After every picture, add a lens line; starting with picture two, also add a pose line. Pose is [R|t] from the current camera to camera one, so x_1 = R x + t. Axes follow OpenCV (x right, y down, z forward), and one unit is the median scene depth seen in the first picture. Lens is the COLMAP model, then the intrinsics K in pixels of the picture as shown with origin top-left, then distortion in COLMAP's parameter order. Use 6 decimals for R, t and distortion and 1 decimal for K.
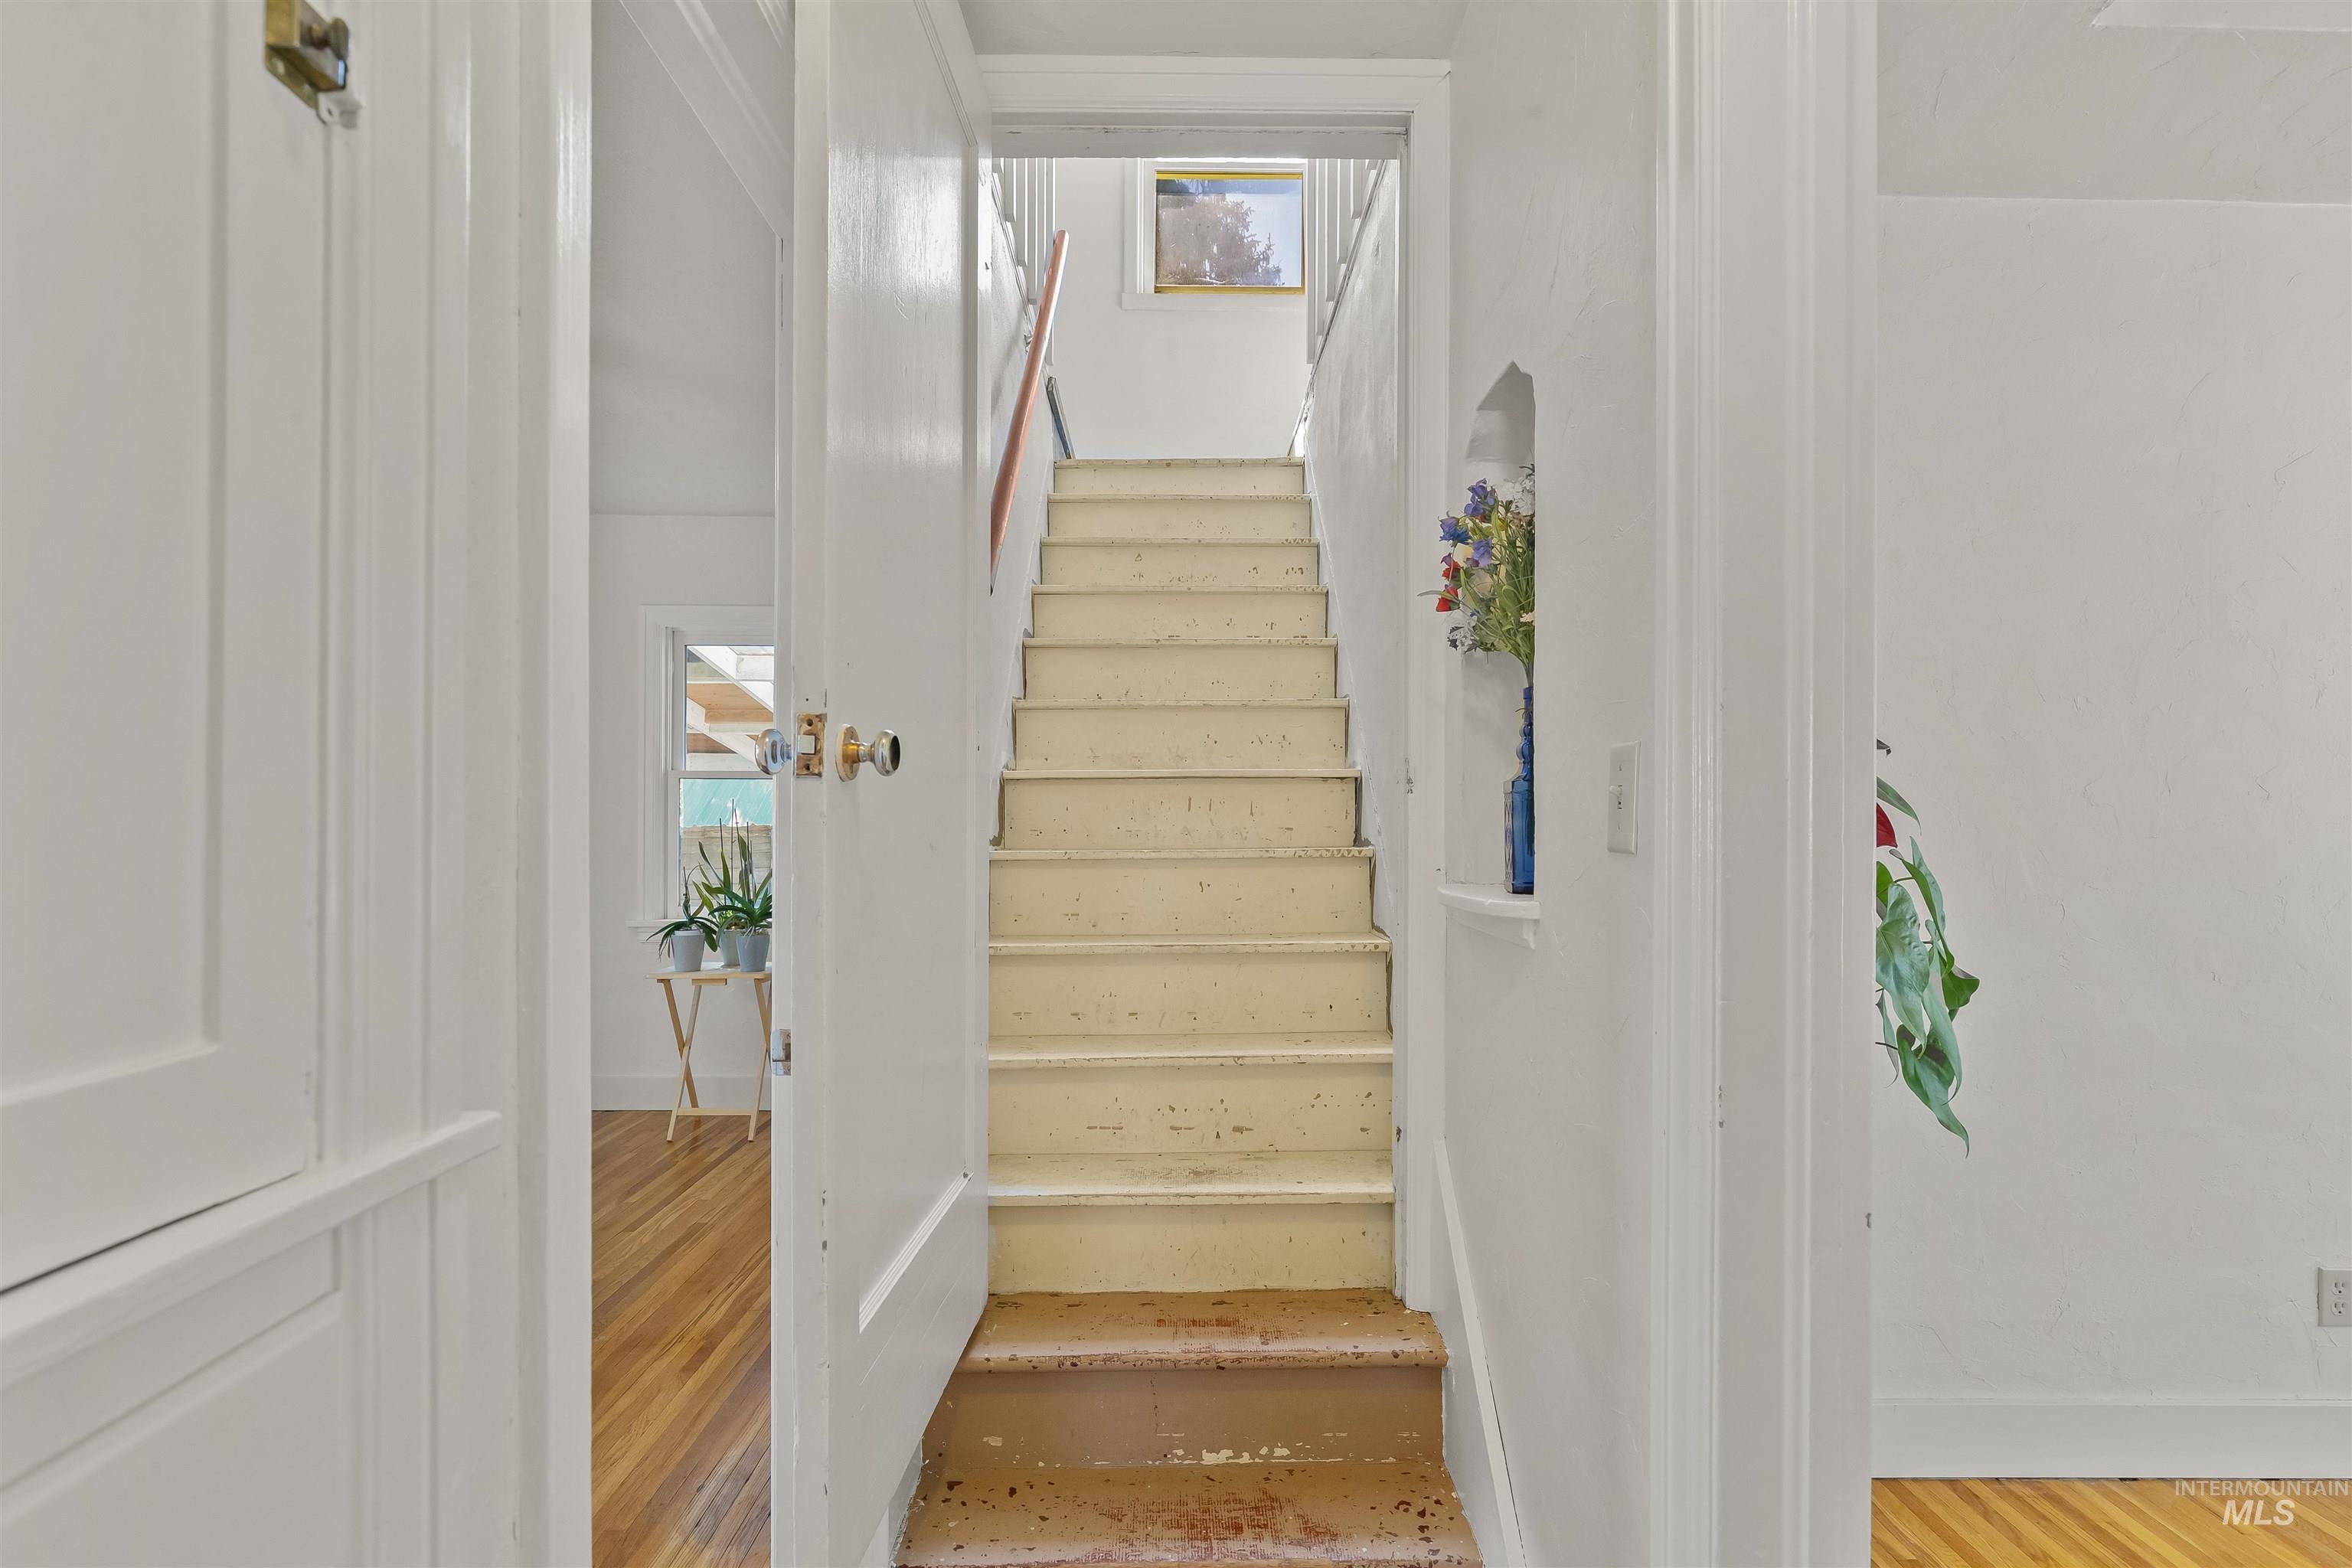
lens RADIAL K [[1084.7, 0, 1184.4], [0, 1084.7, 795.1], [0, 0, 1]] dist [0.000280, 0.001856]
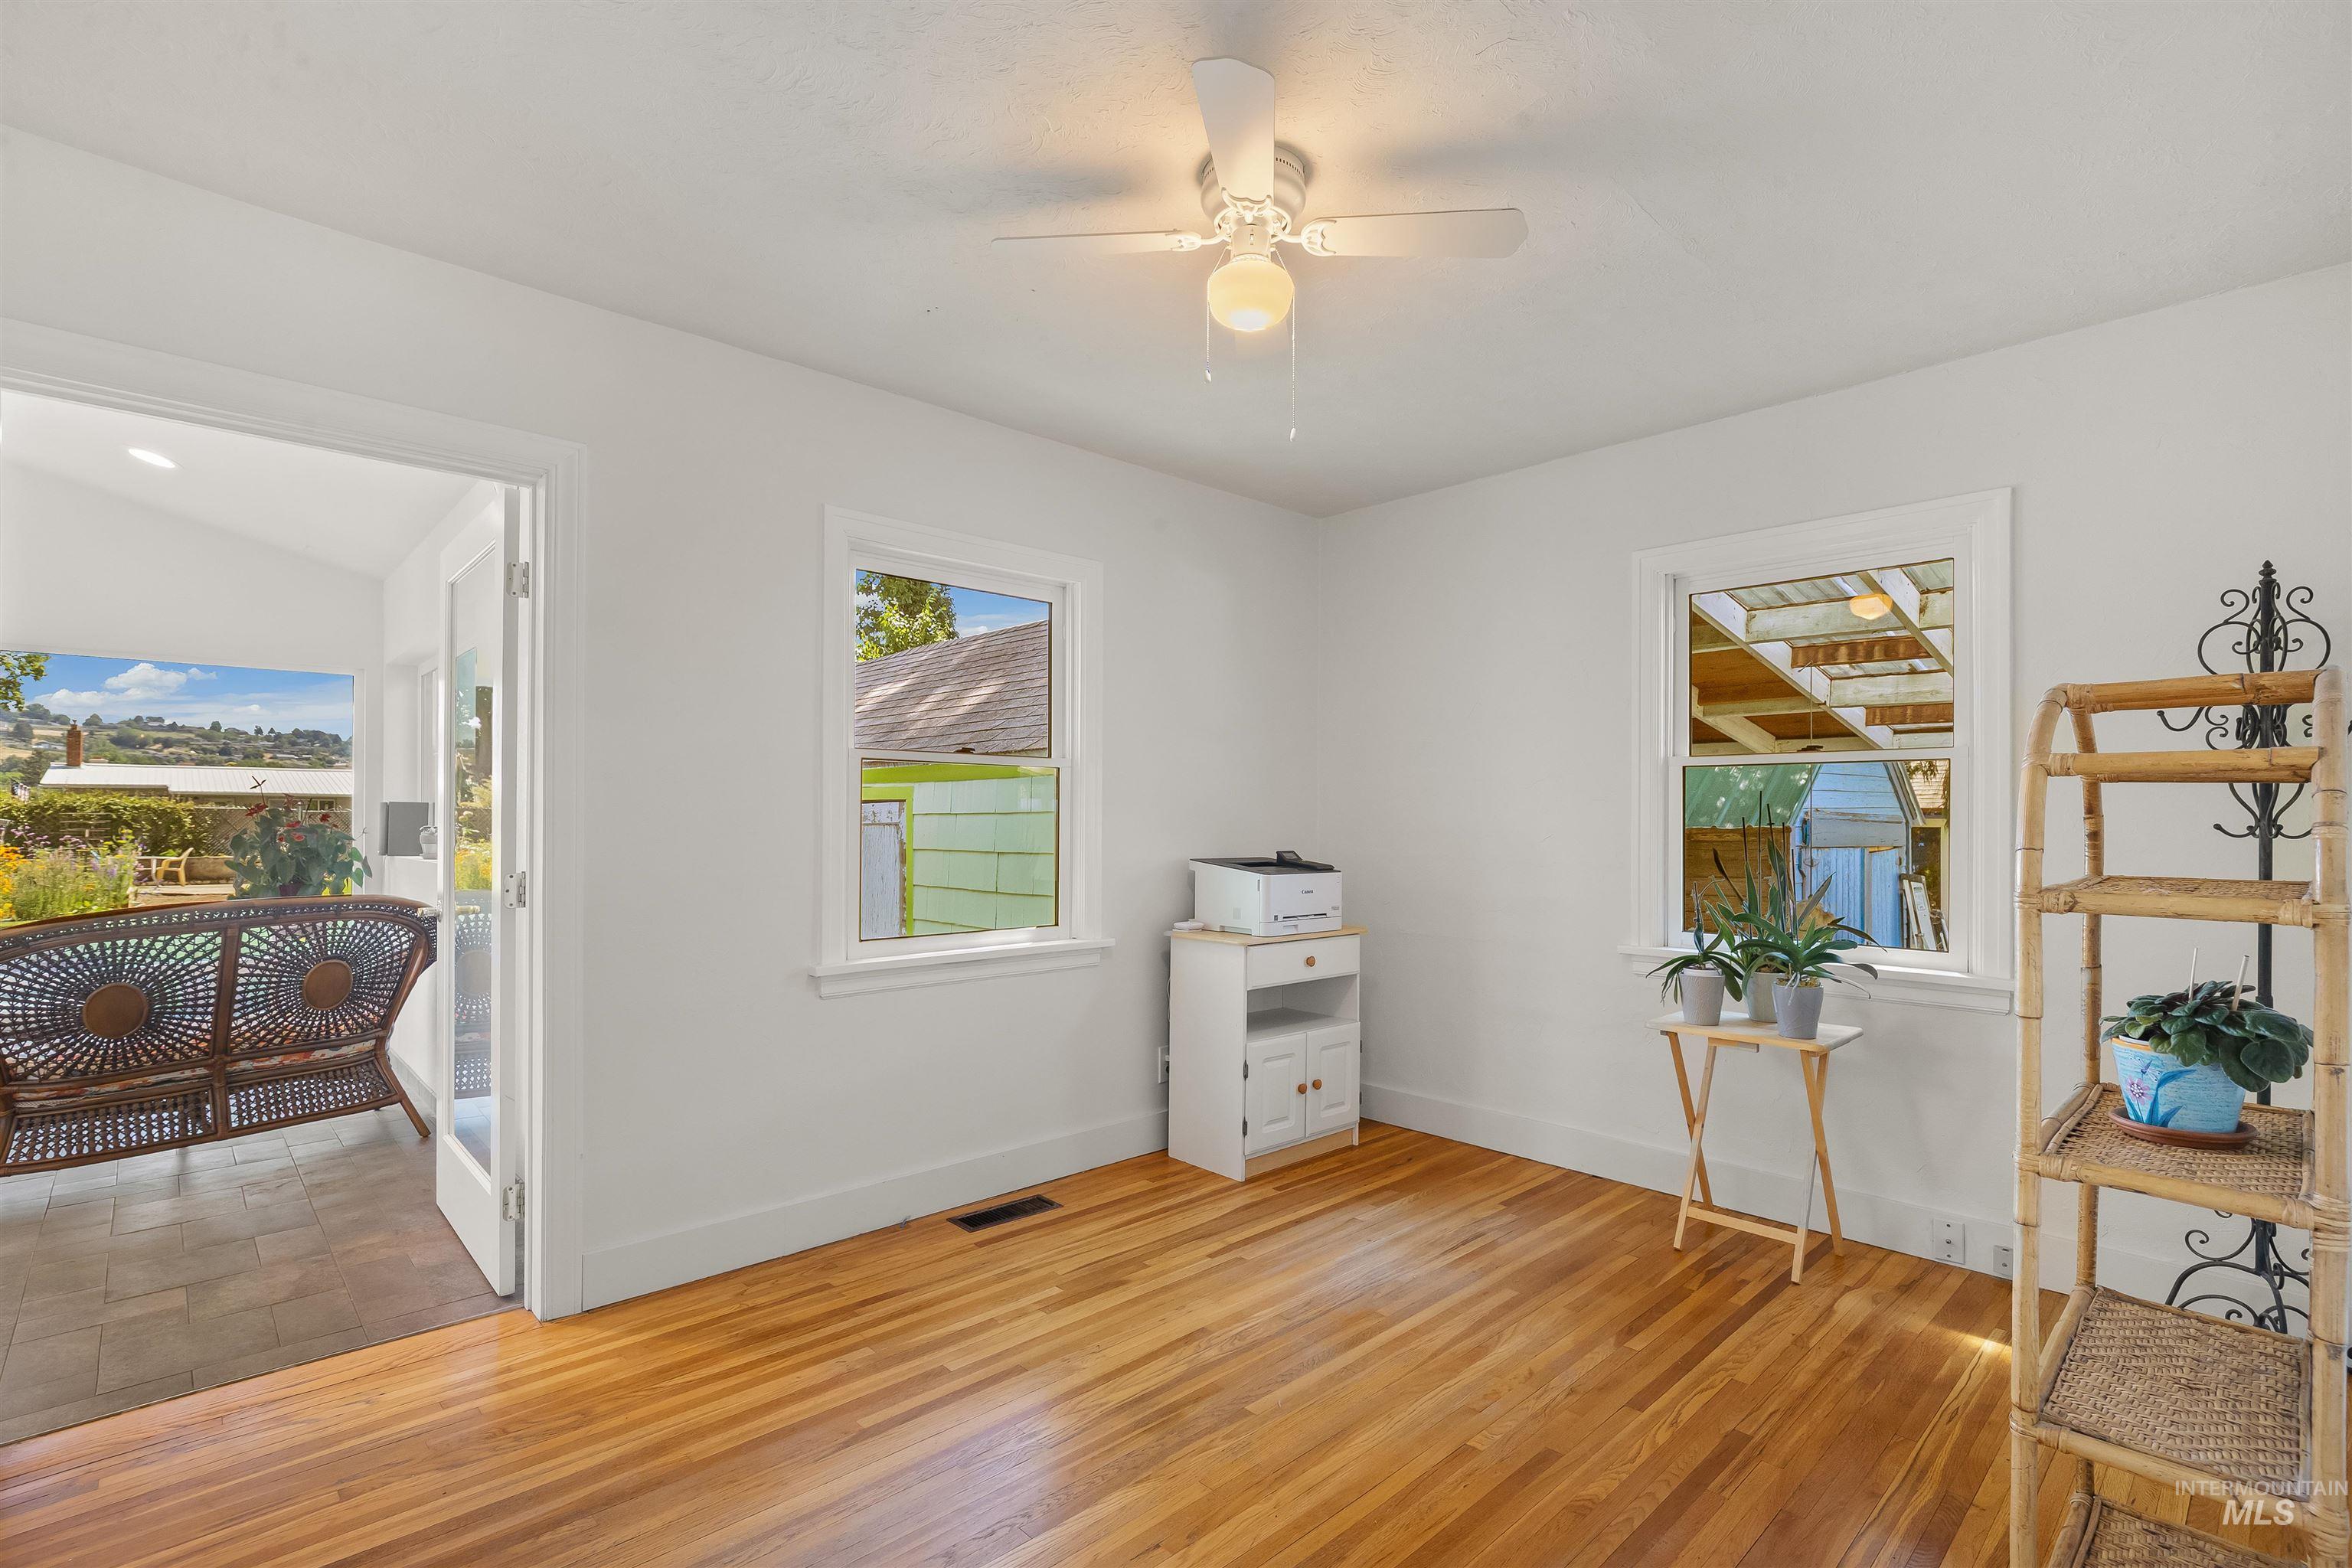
lens RADIAL K [[1067.5, 0, 1199.1], [0, 1067.5, 807.8], [0, 0, 1]] dist [0.004546, 0.000423]
pose [[0.675608, 0.003713, -0.737251, -0.152777], [0.001385, 0.999979, 0.006305, 0.010240], [0.737259, -0.005281, 0.675589, 0.257987]]
